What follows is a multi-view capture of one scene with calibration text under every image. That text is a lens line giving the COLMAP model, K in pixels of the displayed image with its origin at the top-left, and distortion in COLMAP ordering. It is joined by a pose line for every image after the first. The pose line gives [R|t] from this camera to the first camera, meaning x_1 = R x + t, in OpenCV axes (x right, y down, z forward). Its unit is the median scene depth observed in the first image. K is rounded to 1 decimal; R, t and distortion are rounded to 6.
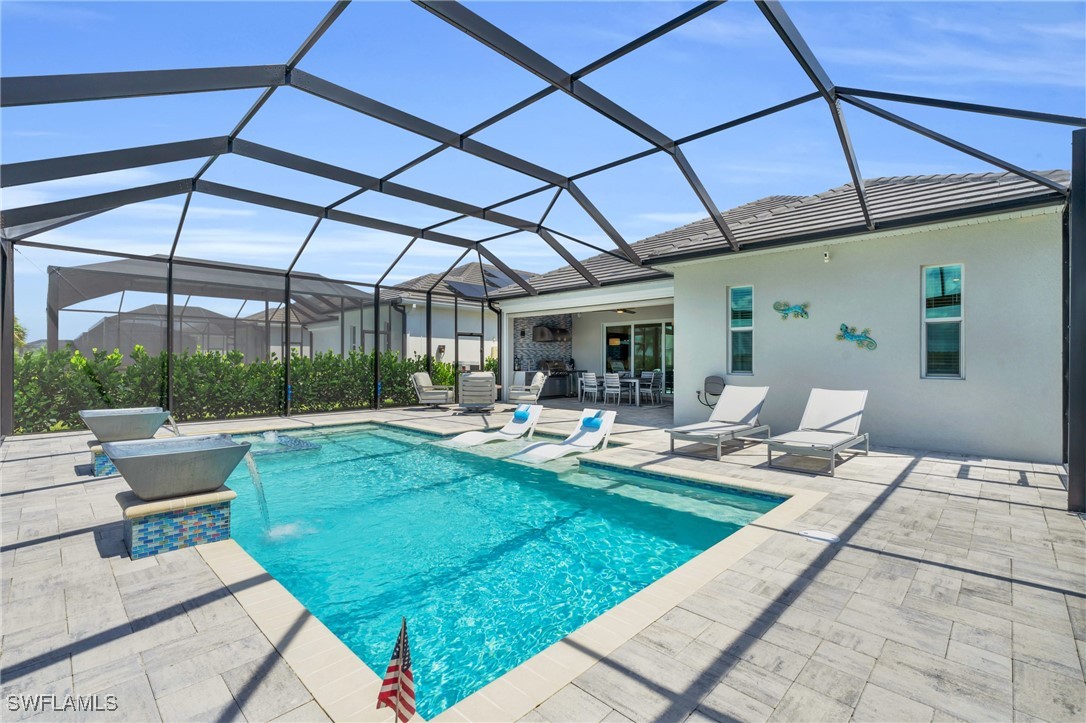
lens RADIAL K [[483.2, 0, 543.2], [0, 483.2, 358.2], [0, 0, 1]] dist [0.000295, -0.000127]
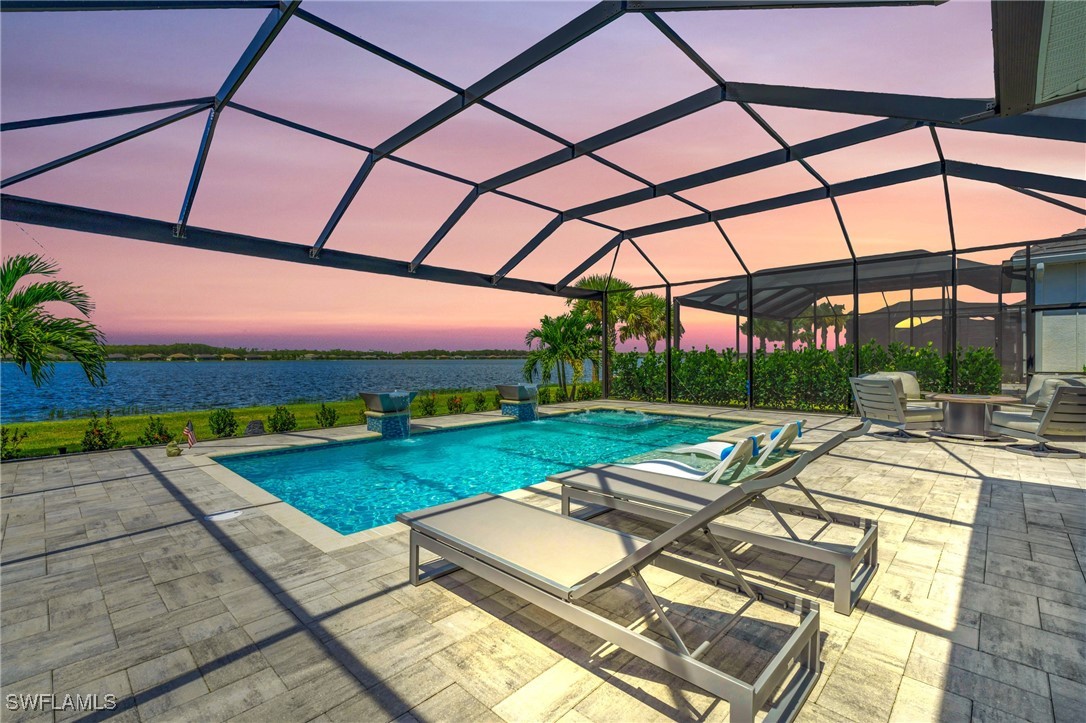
lens RADIAL K [[483.2, 0, 543.4], [0, 483.2, 362.0], [0, 0, 1]] dist [0.000295, -0.000127]
pose [[0.002840, 0.006973, -0.999972, 1.665604], [0.010820, 0.999917, 0.007003, 0.015107], [0.999937, -0.010840, 0.002765, 1.717470]]
